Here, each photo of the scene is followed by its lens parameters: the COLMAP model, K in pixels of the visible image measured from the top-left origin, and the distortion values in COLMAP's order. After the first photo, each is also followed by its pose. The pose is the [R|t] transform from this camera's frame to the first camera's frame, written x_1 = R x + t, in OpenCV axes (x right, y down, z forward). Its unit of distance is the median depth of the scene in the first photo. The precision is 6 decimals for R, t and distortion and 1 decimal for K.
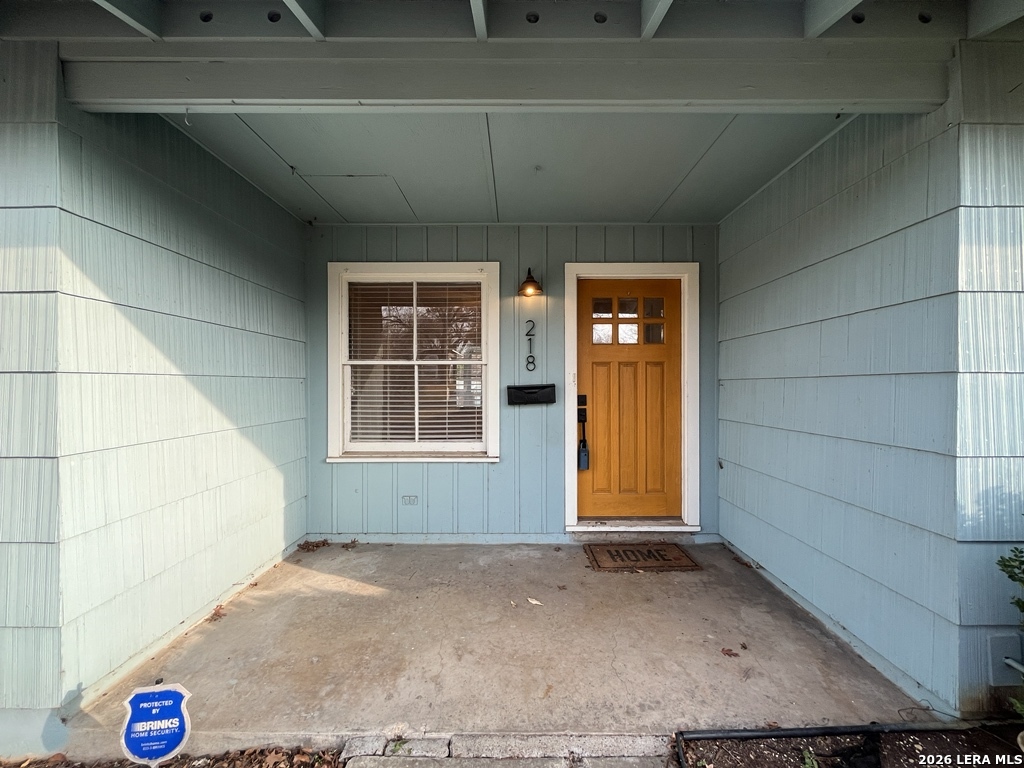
lens RADIAL K [[413.1, 0, 509.0], [0, 413.1, 384.0], [0, 0, 1]] dist [-0.001578, -0.000250]
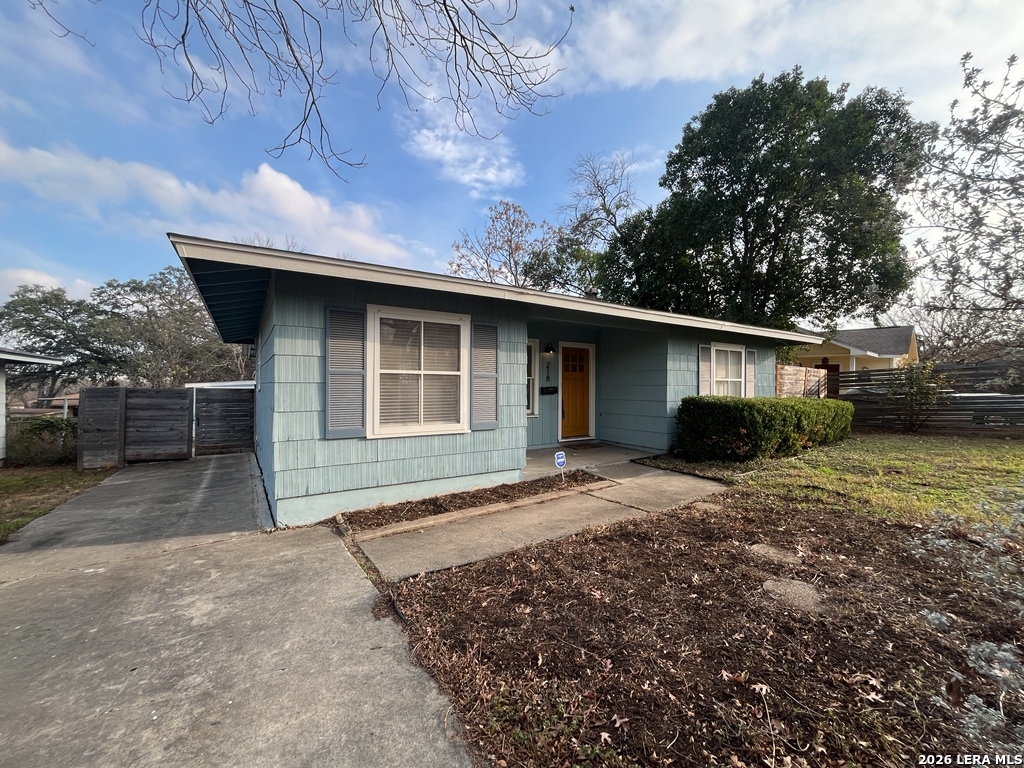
lens RADIAL K [[413.1, 0, 510.4], [0, 413.1, 379.9], [0, 0, 1]] dist [-0.001578, -0.000250]
pose [[0.829799, 0.011274, 0.557948, -1.598543], [-0.006586, 0.999924, -0.010409, -0.013875], [-0.558023, 0.004963, 0.829810, -1.027299]]
